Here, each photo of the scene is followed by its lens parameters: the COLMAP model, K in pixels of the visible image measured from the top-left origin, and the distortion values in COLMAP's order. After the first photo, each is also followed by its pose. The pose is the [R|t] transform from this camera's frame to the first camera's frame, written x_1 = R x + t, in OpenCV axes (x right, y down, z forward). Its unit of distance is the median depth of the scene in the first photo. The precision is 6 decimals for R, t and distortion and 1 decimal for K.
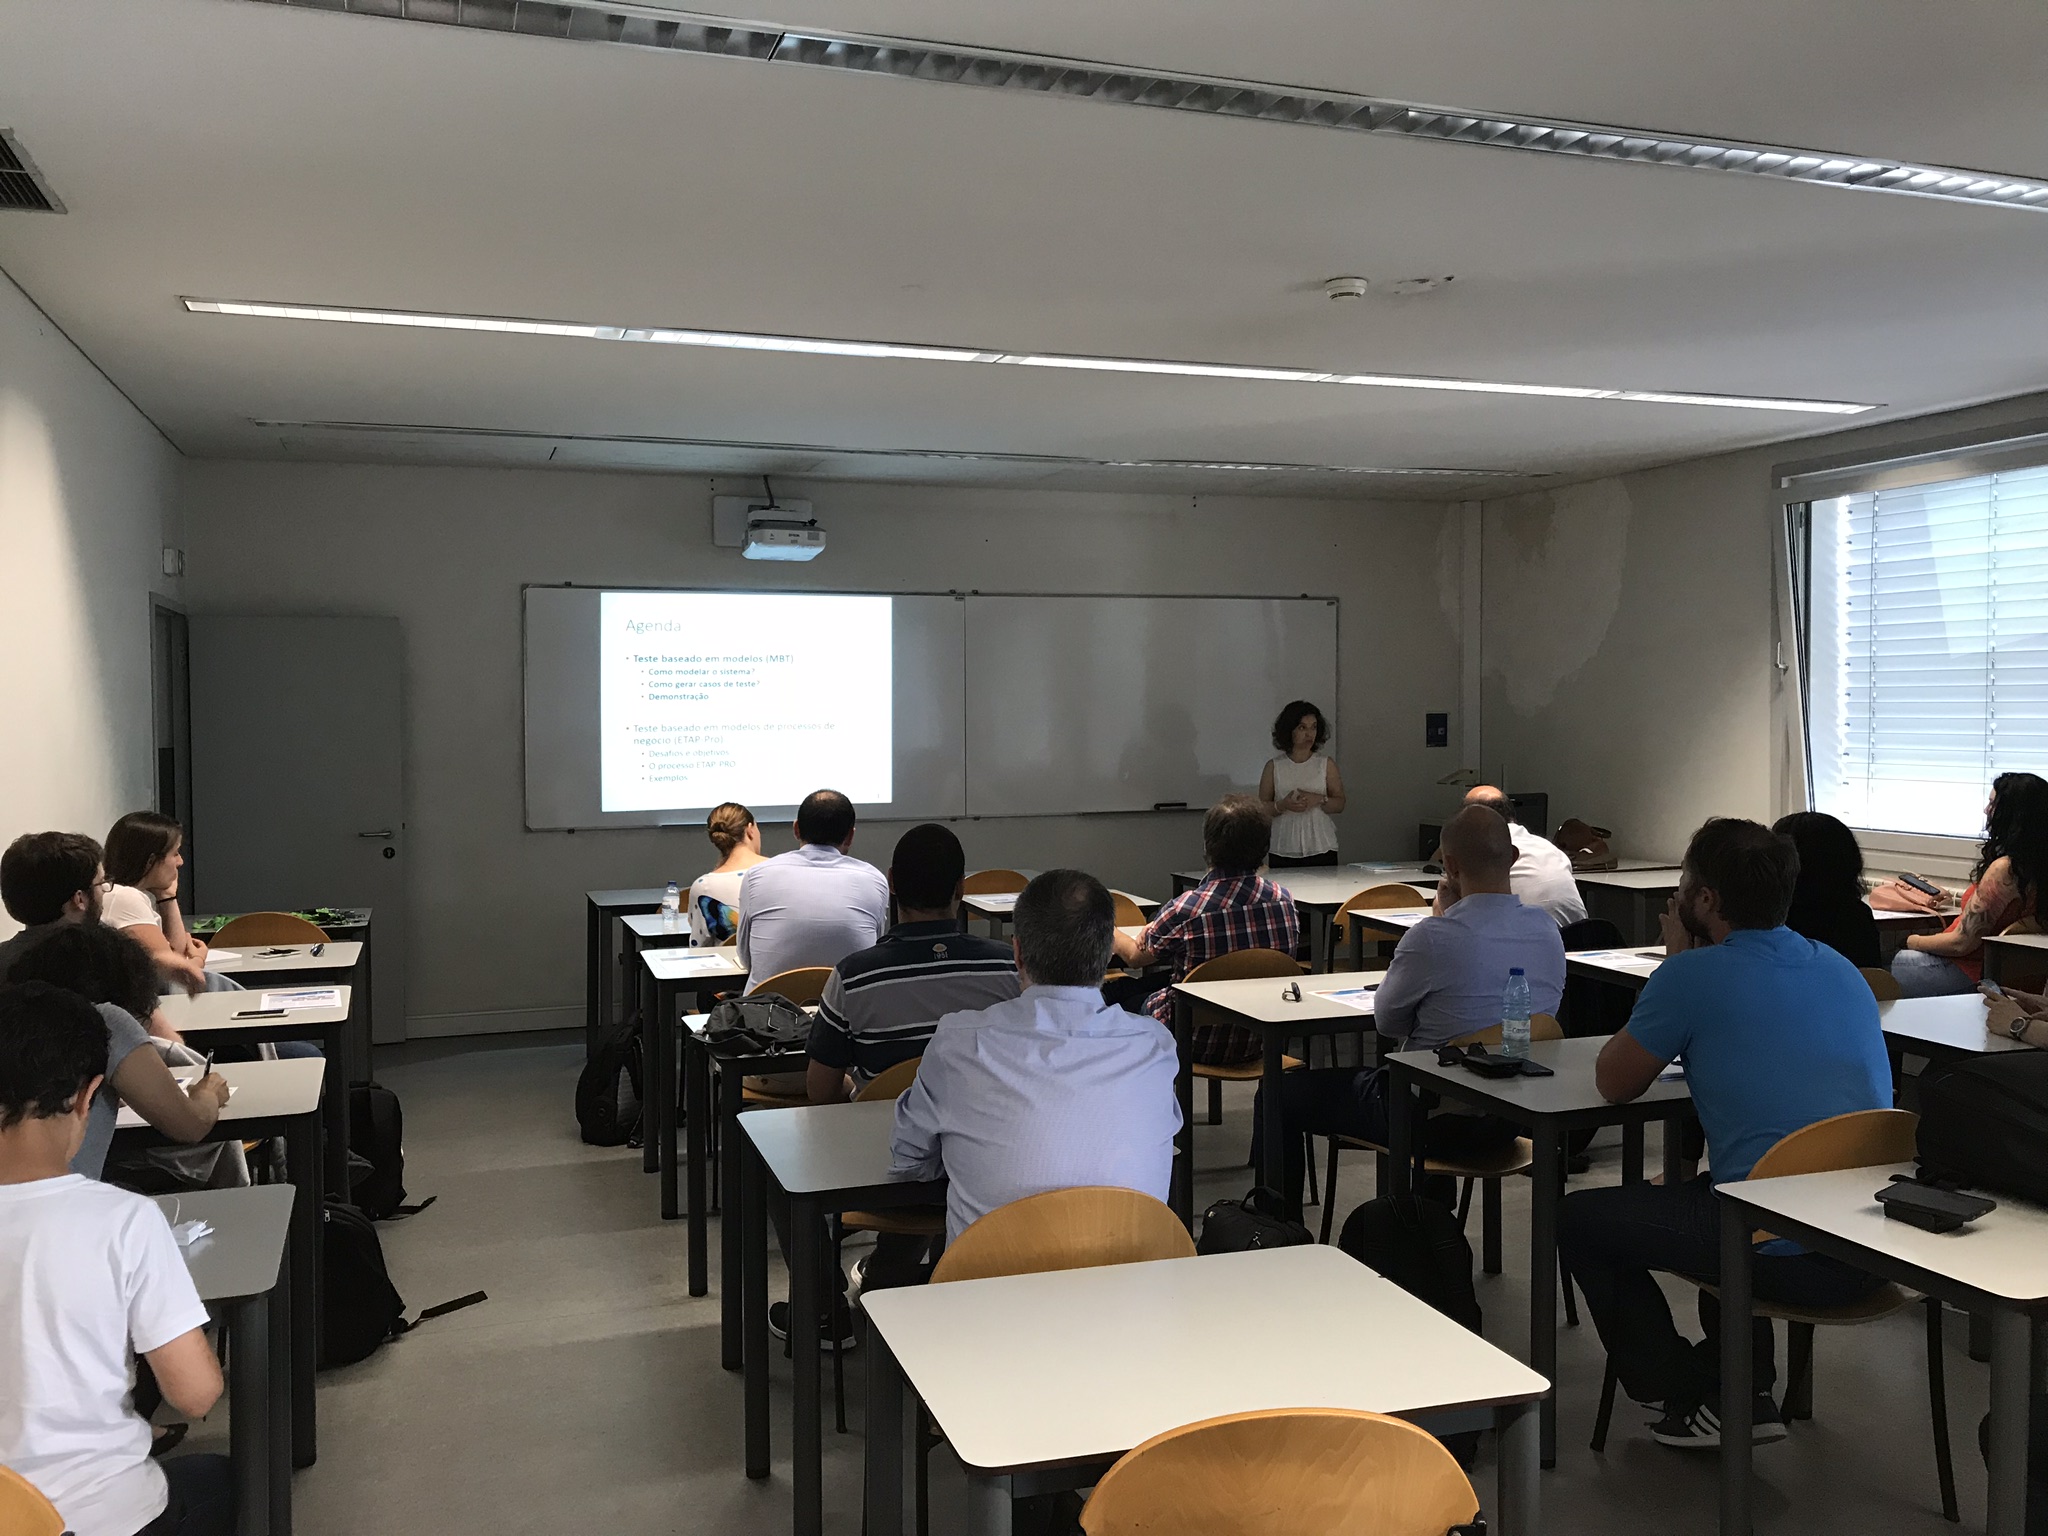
lens RADIAL K [[1681.8, 0, 1022.7], [0, 1681.8, 755.5], [0, 0, 1]] dist [0.044730, -0.021433]
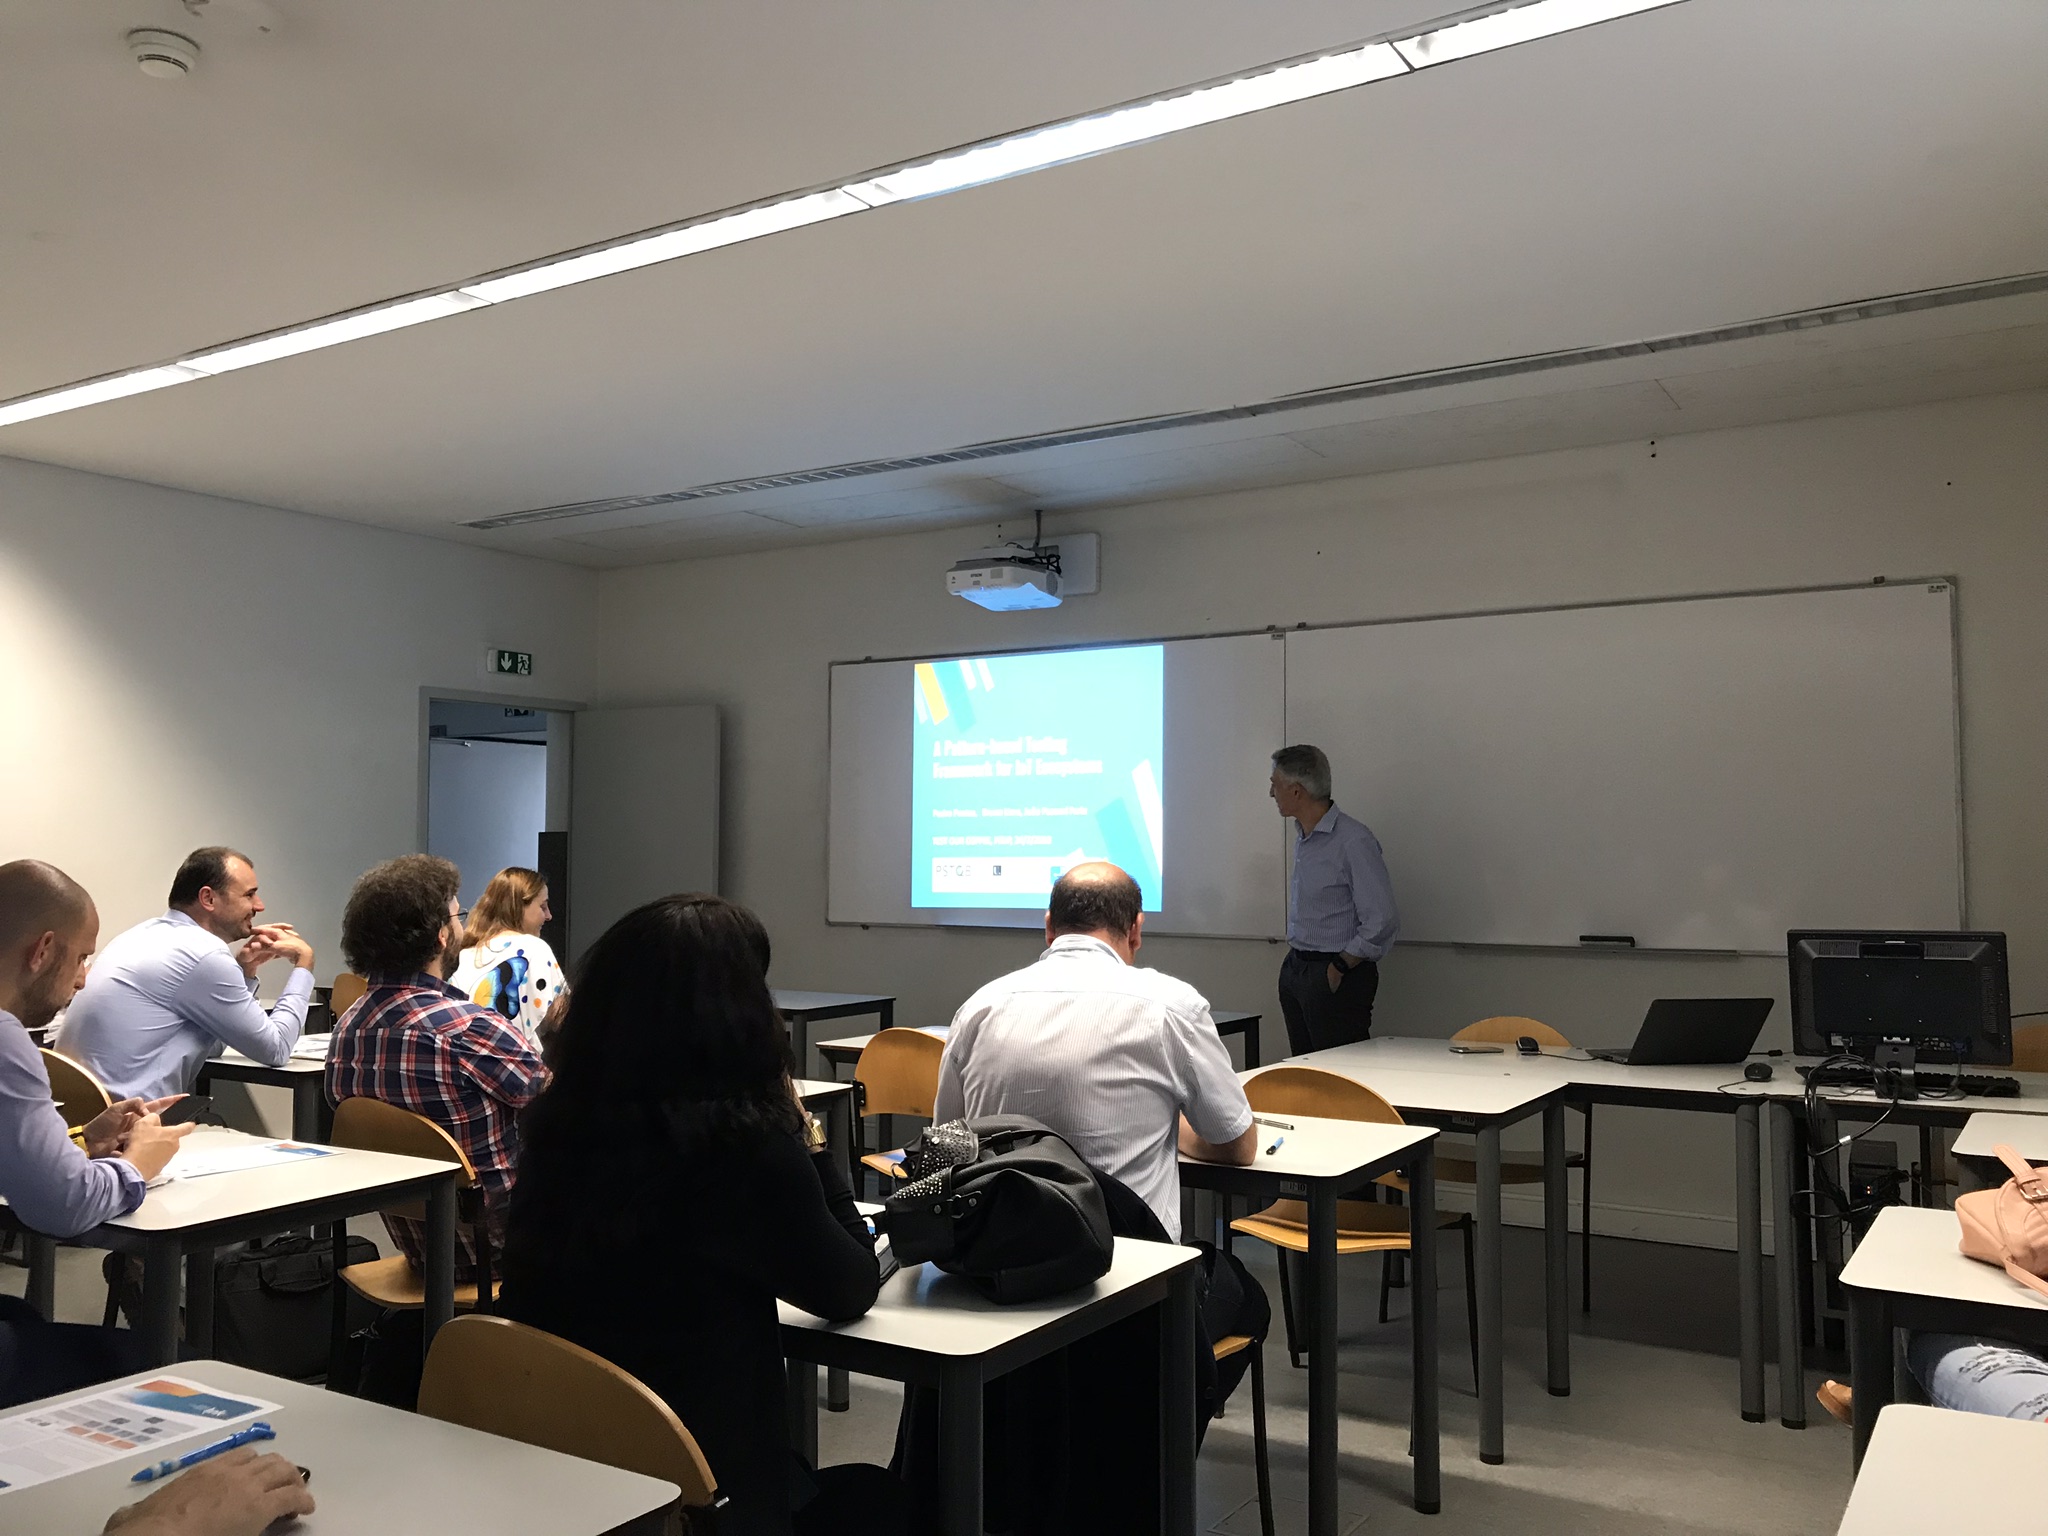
lens RADIAL K [[1681.8, 0, 1012.7], [0, 1681.8, 754.7], [0, 0, 1]] dist [0.044730, -0.021433]
pose [[0.625537, -0.038701, -0.779234, 0.628445], [-0.029334, 0.996896, -0.073059, 0.020081], [0.779643, 0.068559, 0.622460, 0.626301]]
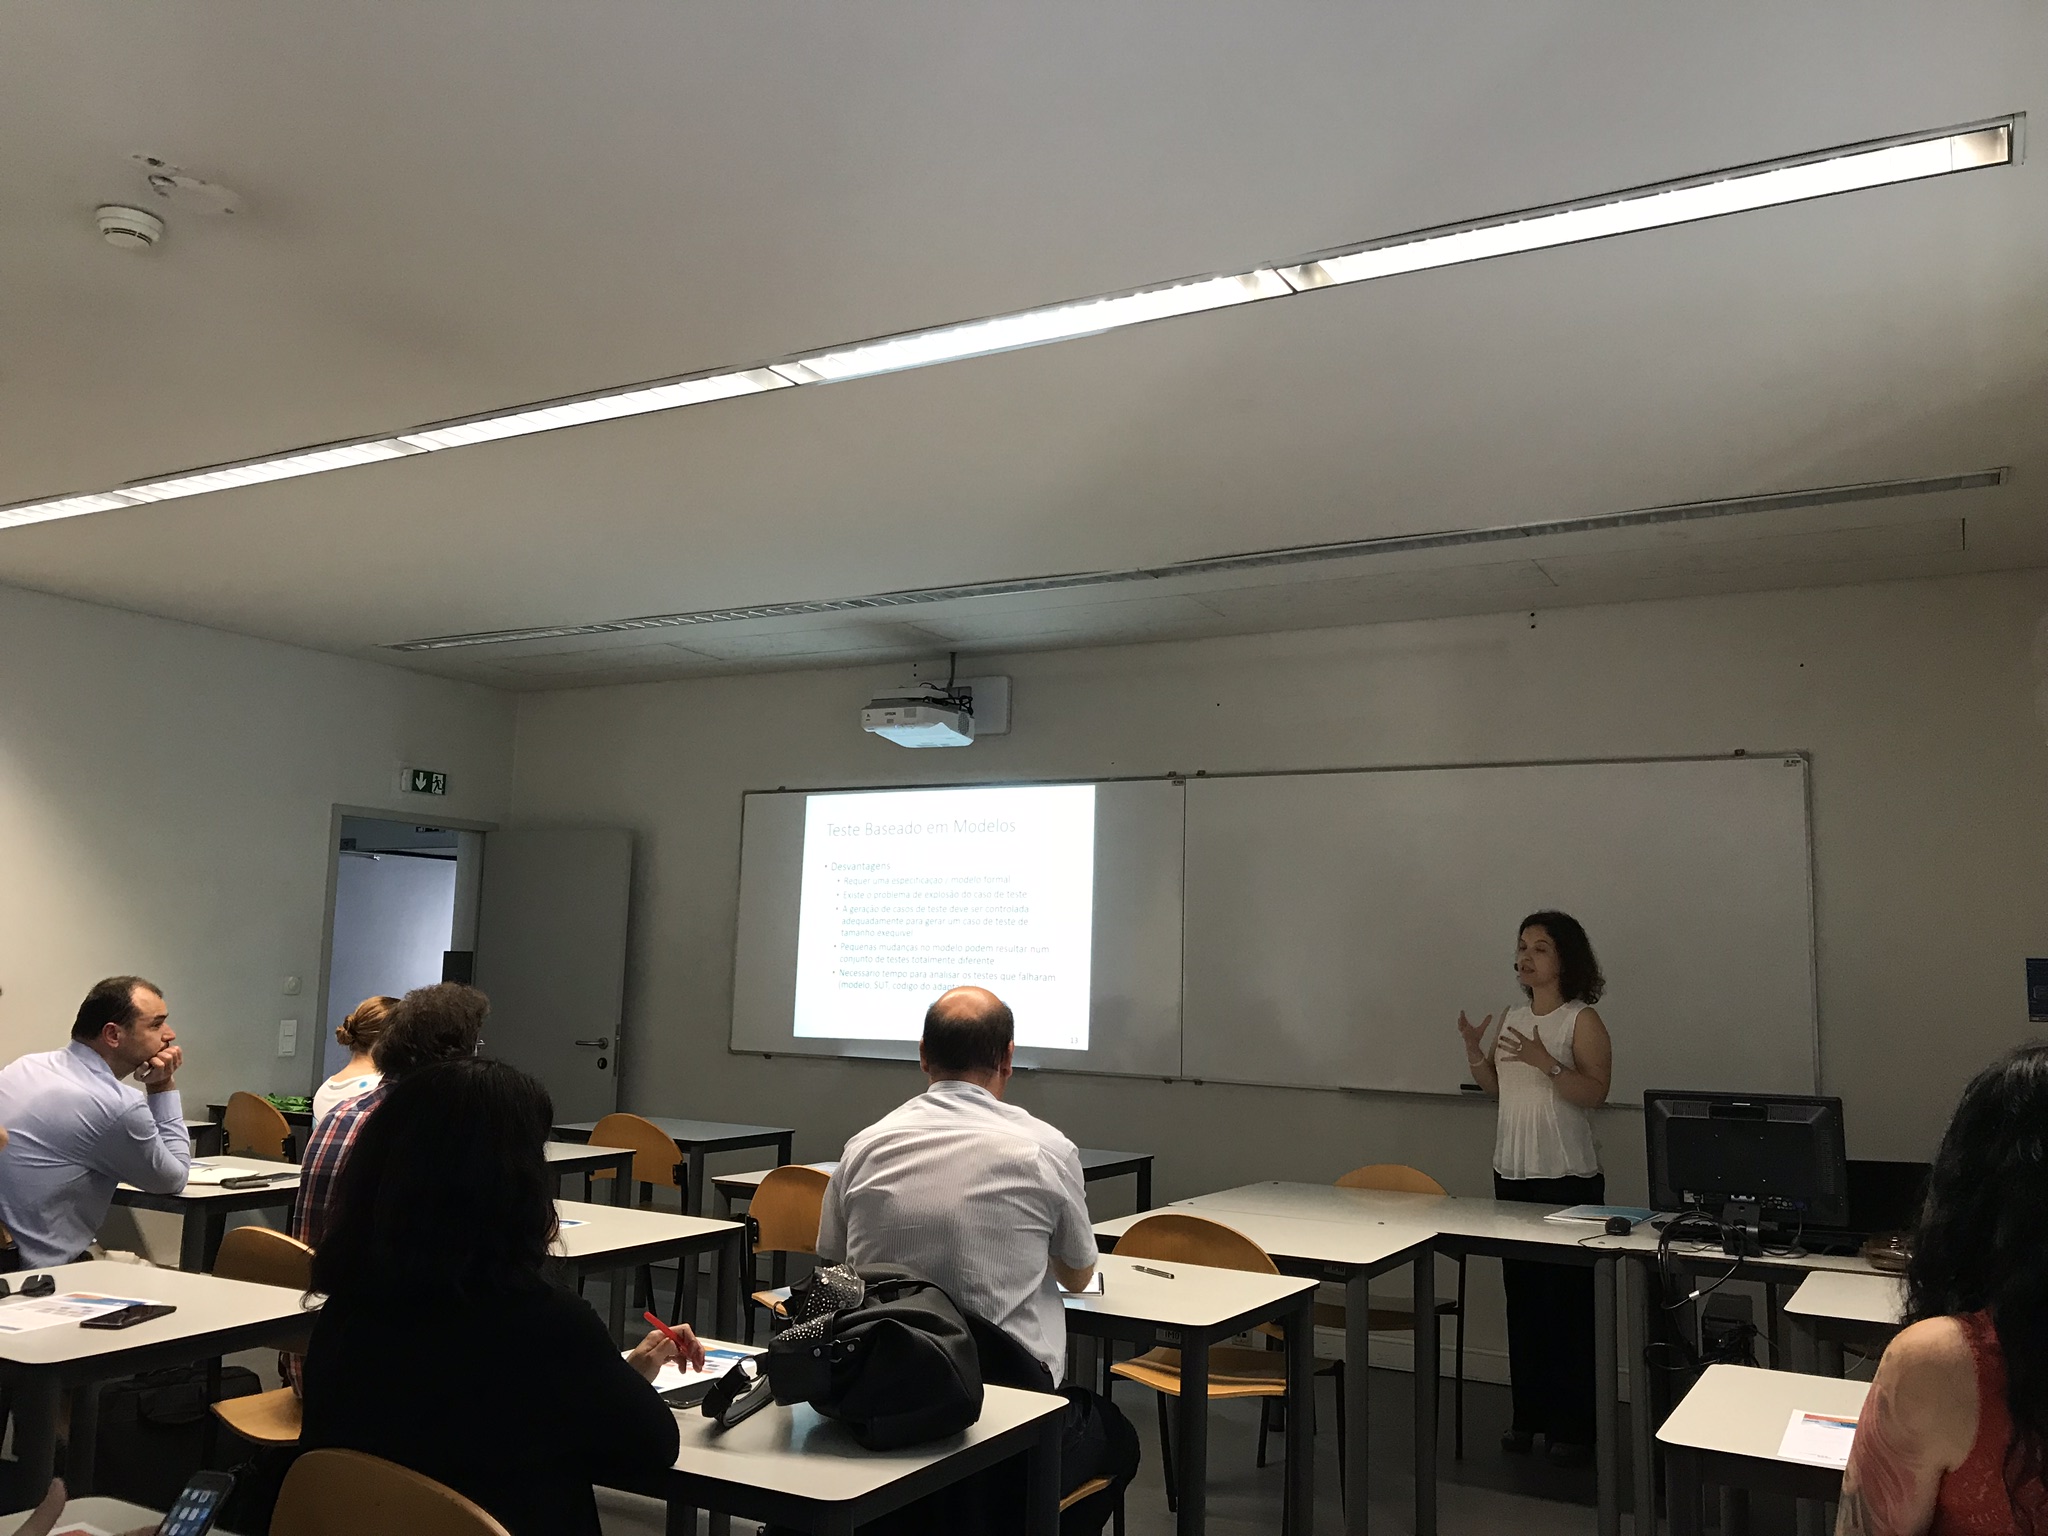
lens RADIAL K [[1681.8, 0, 1008.1], [0, 1681.8, 758.7], [0, 0, 1]] dist [0.044730, -0.021433]
pose [[0.662566, -0.070485, -0.745680, 0.653478], [-0.054596, 0.988369, -0.141935, 0.010324], [0.747011, 0.134752, 0.651011, 0.612211]]
